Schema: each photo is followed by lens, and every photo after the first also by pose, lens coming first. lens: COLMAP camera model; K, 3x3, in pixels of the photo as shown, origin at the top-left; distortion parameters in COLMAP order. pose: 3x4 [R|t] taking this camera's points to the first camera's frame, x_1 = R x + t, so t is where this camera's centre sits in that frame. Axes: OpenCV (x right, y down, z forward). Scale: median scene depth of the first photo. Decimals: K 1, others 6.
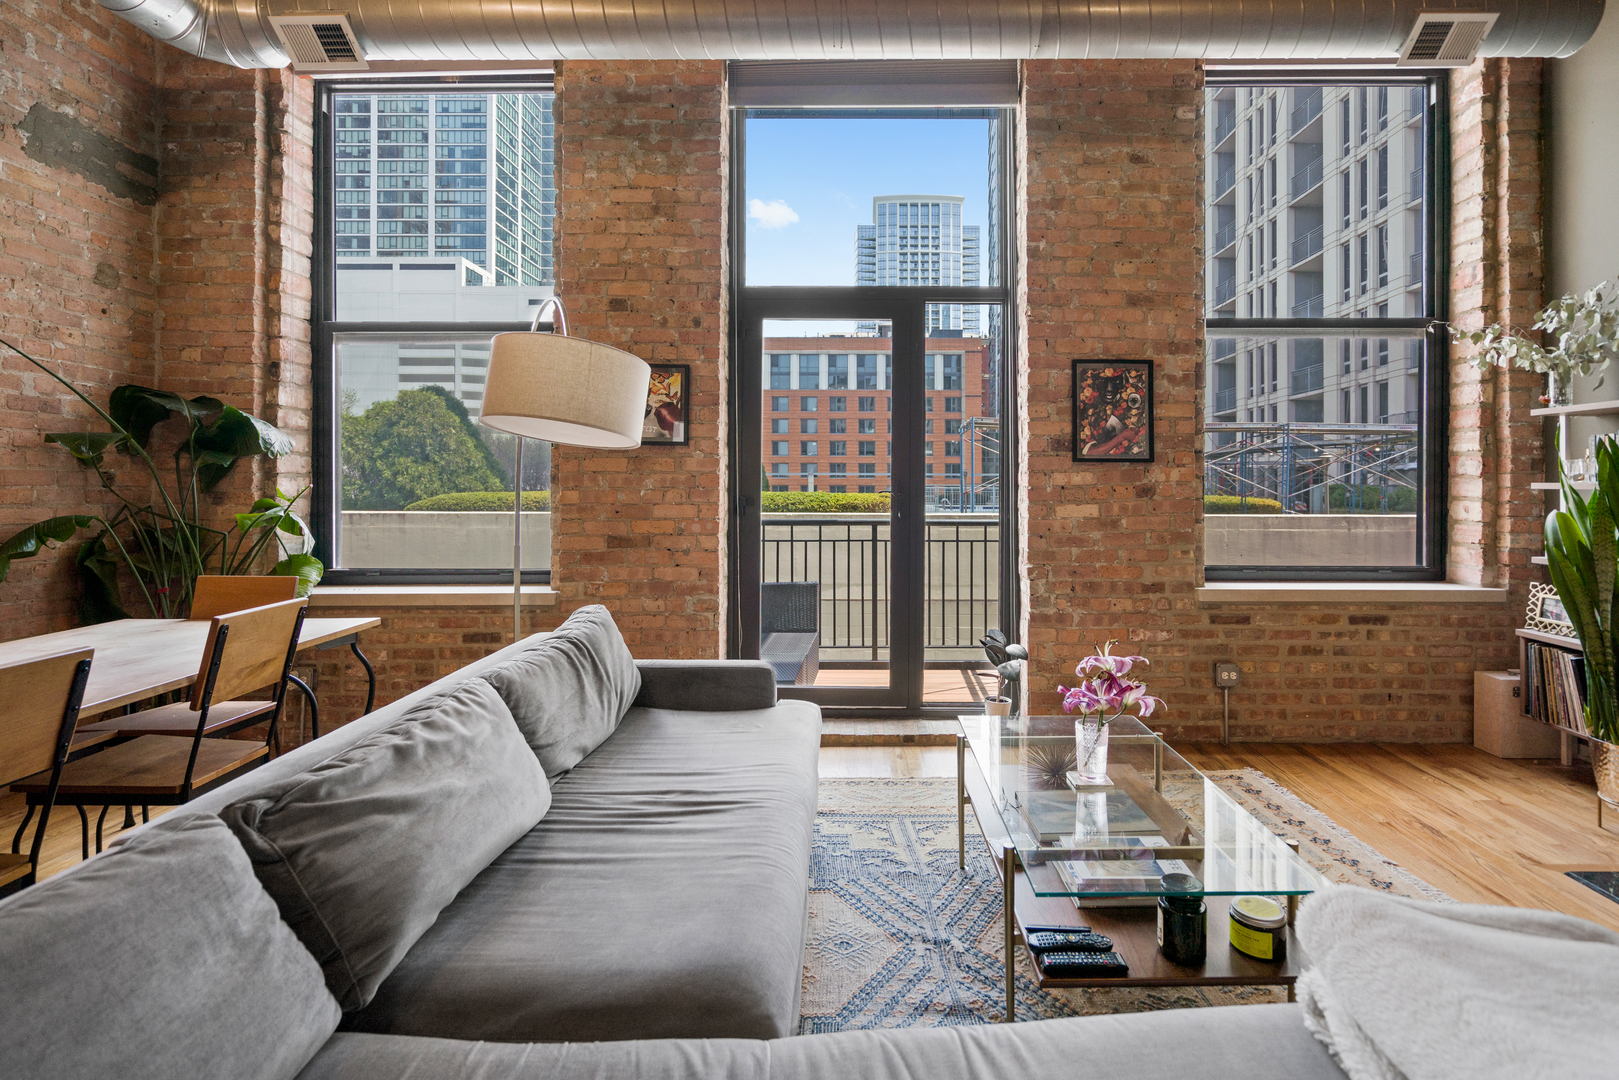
lens RADIAL K [[786.6, 0, 865.5], [0, 786.6, 490.0], [0, 0, 1]] dist [-0.008910, 0.003652]
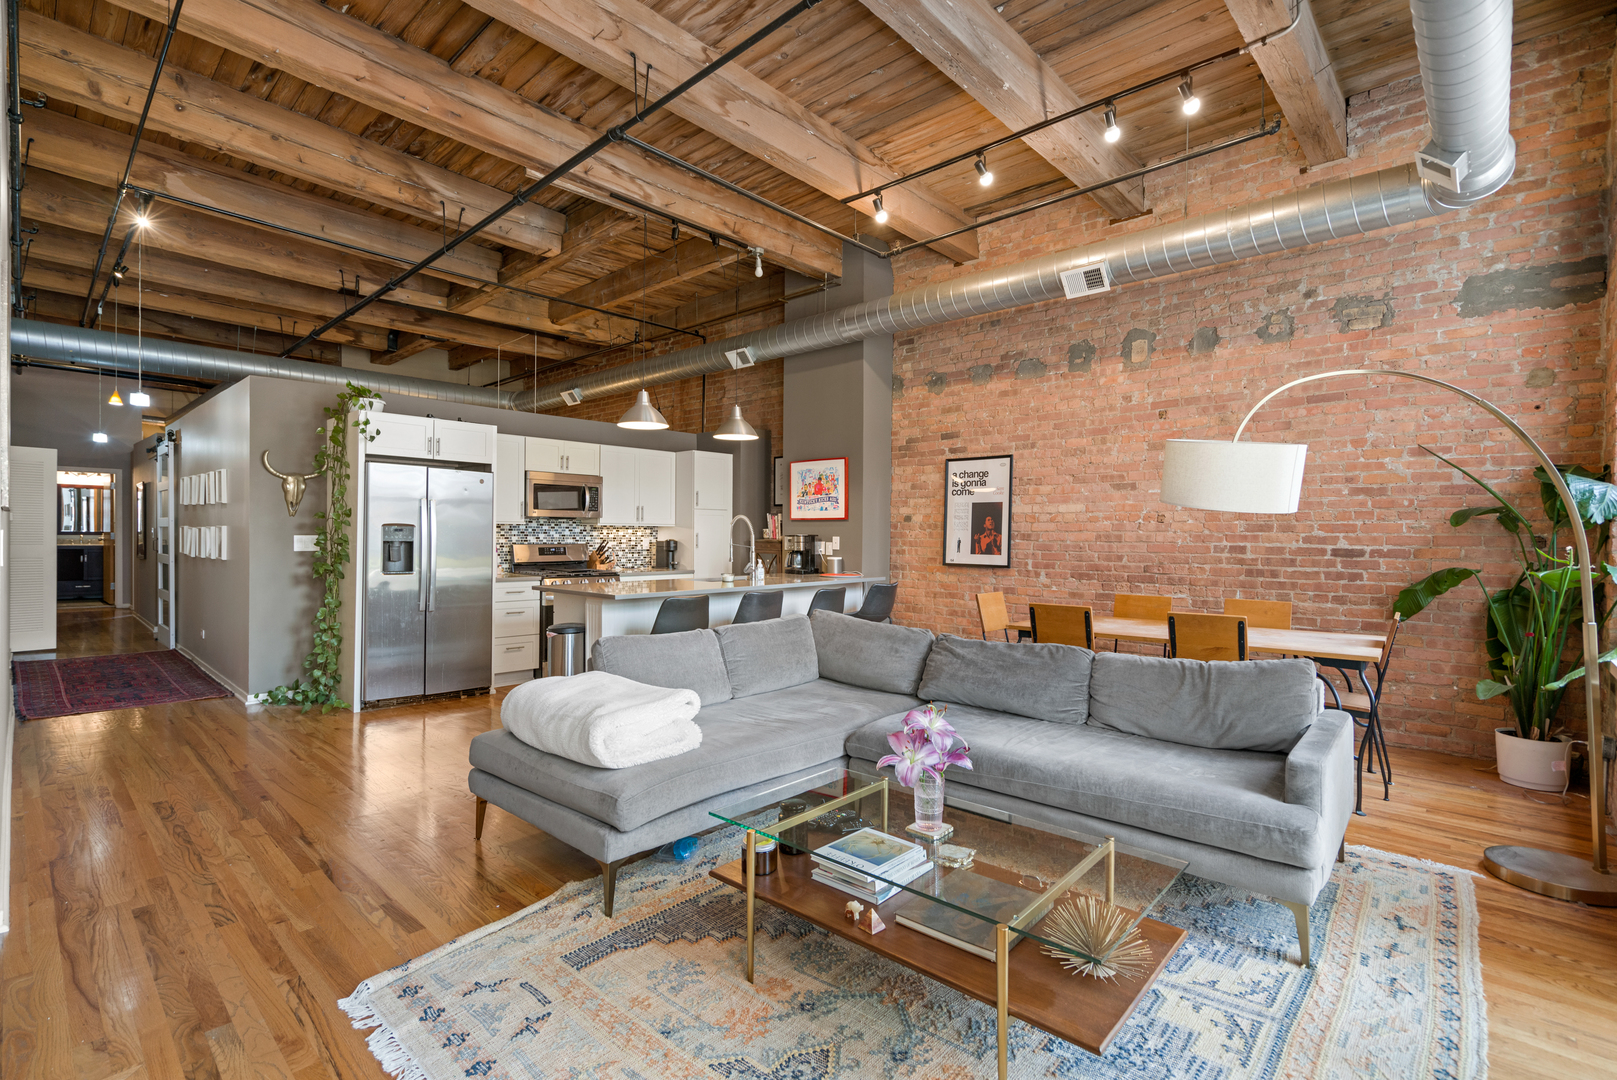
lens RADIAL K [[739.4, 0, 794.4], [0, 739.4, 538.7], [0, 0, 1]] dist [0.000063, -0.000616]
pose [[-0.692763, -0.002205, -0.721162, 0.647995], [-0.010071, 0.999927, 0.006616, -0.014270], [0.721095, 0.011846, -0.692735, 0.902340]]
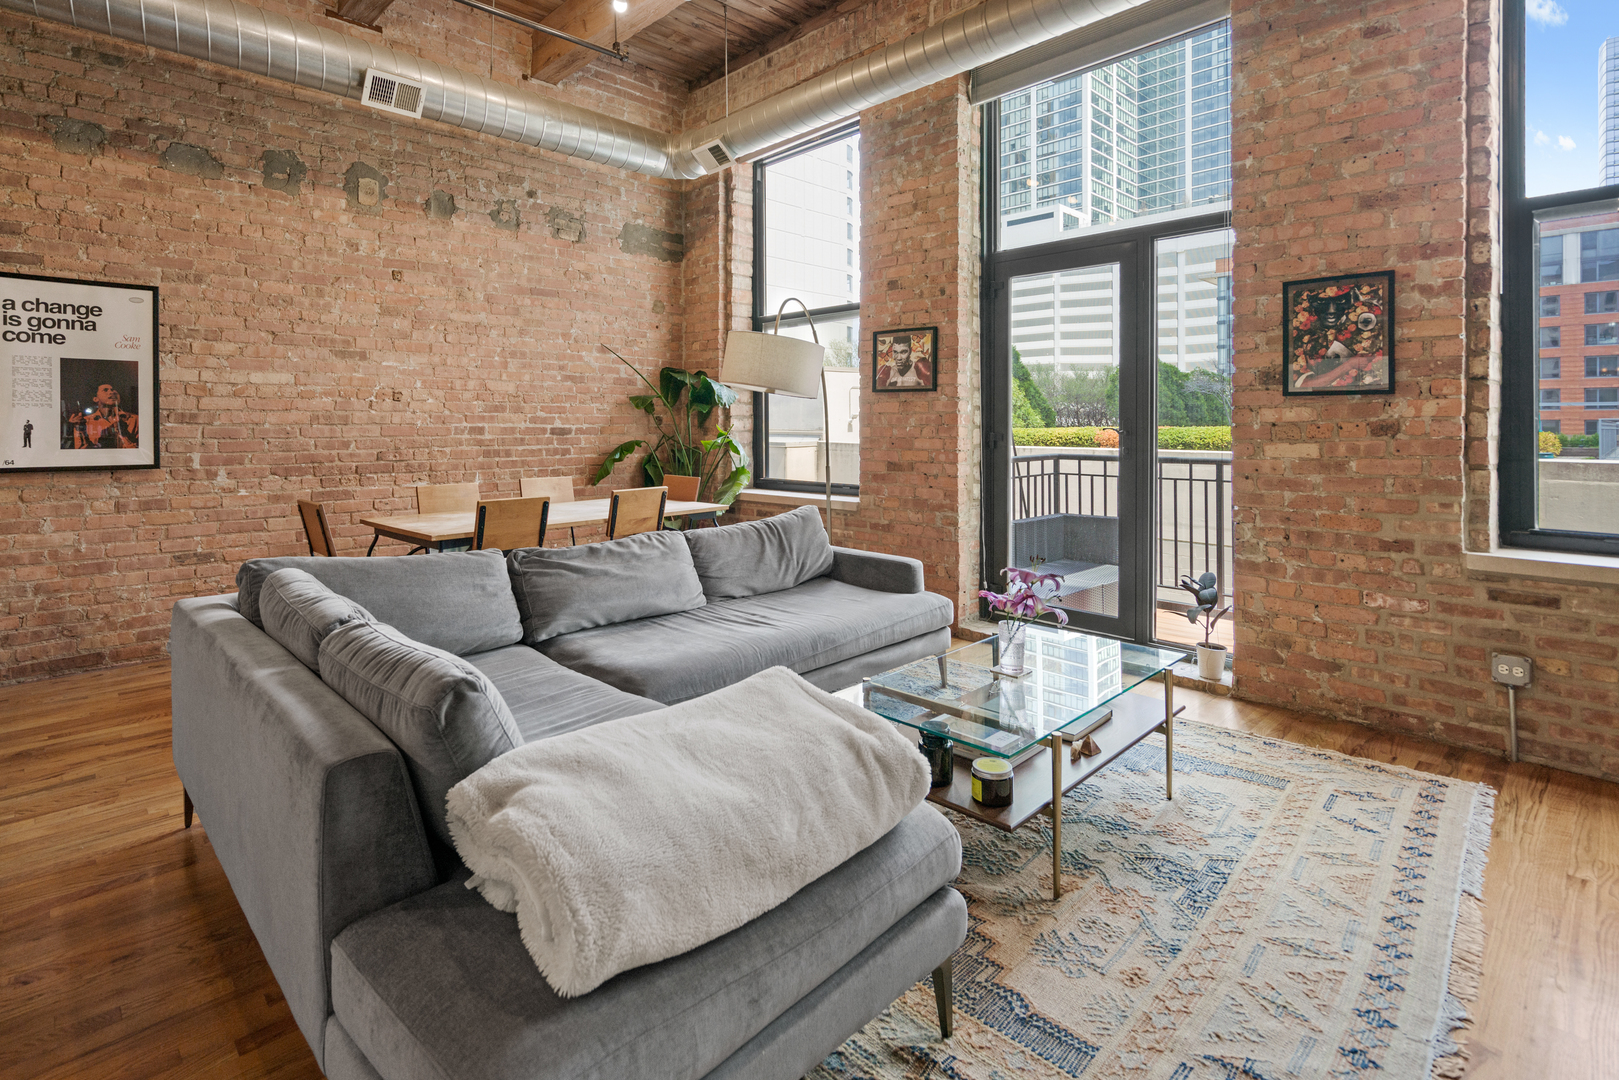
lens RADIAL K [[803.3, 0, 787.7], [0, 803.3, 430.6], [0, 0, 1]] dist [-0.001285, 0.002552]
pose [[0.685788, 0.003893, -0.727791, 0.539290], [0.000001, 0.999986, 0.005349, -0.000912], [0.727801, -0.003669, 0.685778, -0.044733]]
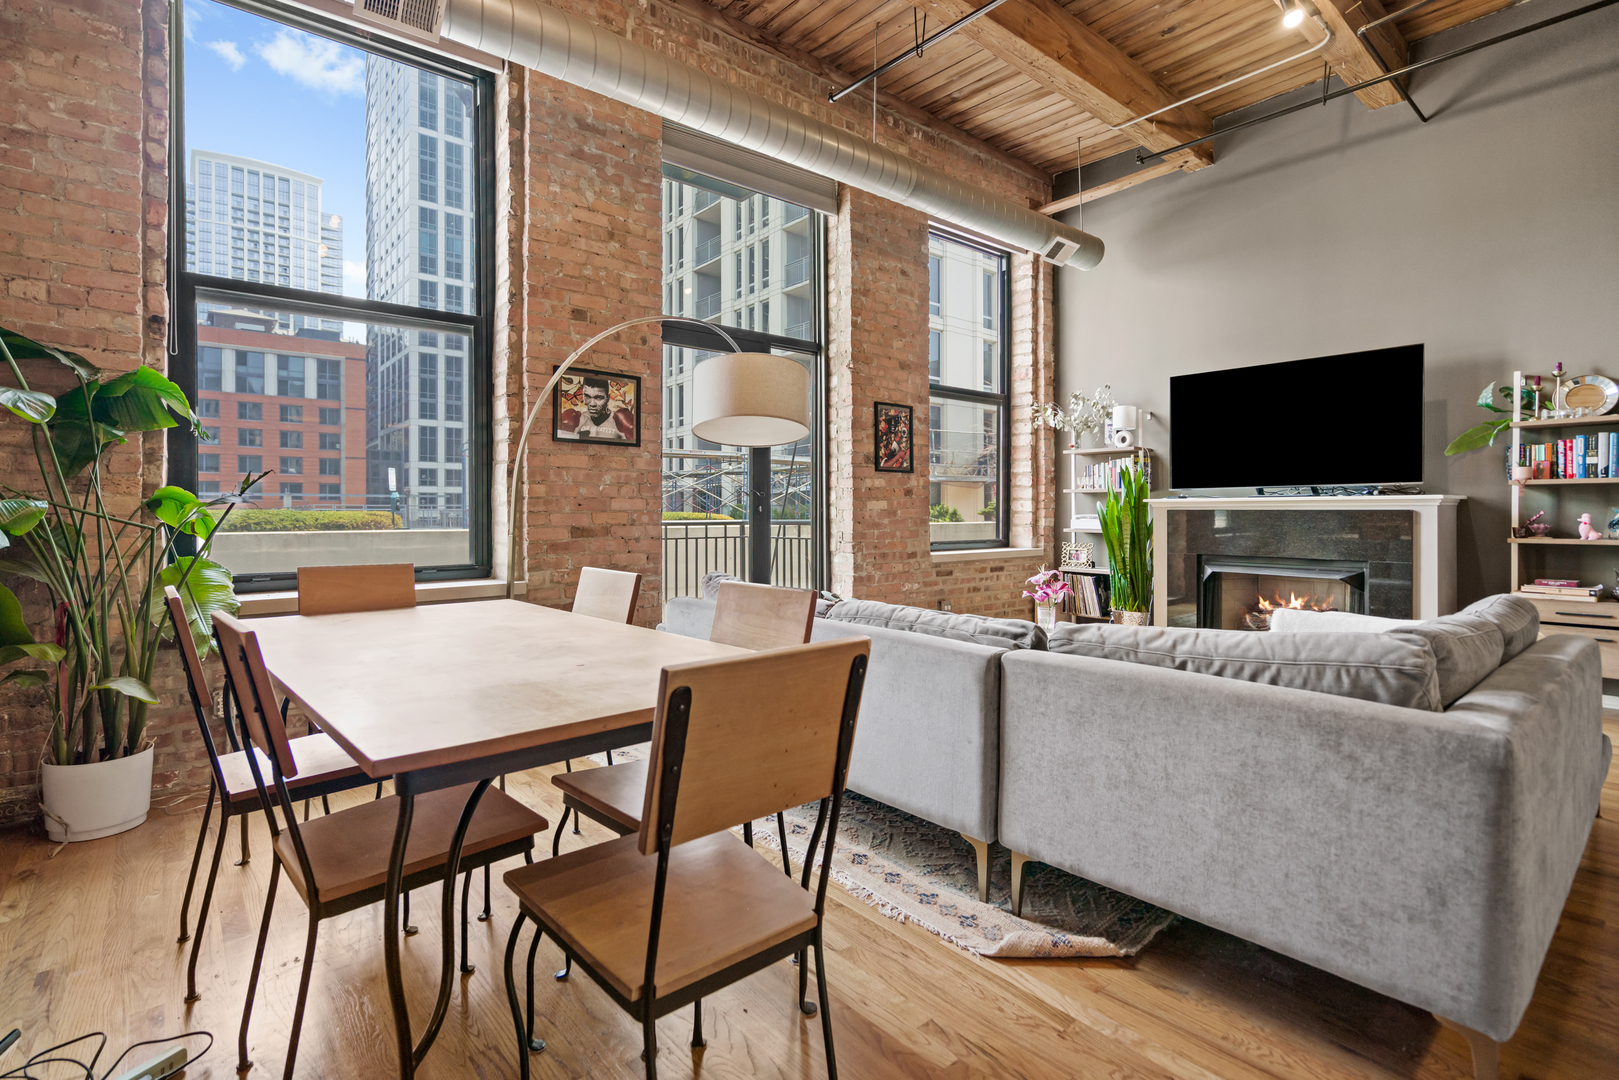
lens RADIAL K [[779.8, 0, 794.3], [0, 779.8, 518.2], [0, 0, 1]] dist [-0.008849, 0.002388]
pose [[0.767625, -0.007926, 0.640851, -0.781143], [0.005215, 0.999968, 0.006121, 0.041559], [-0.640878, -0.001357, 0.767641, -0.020794]]
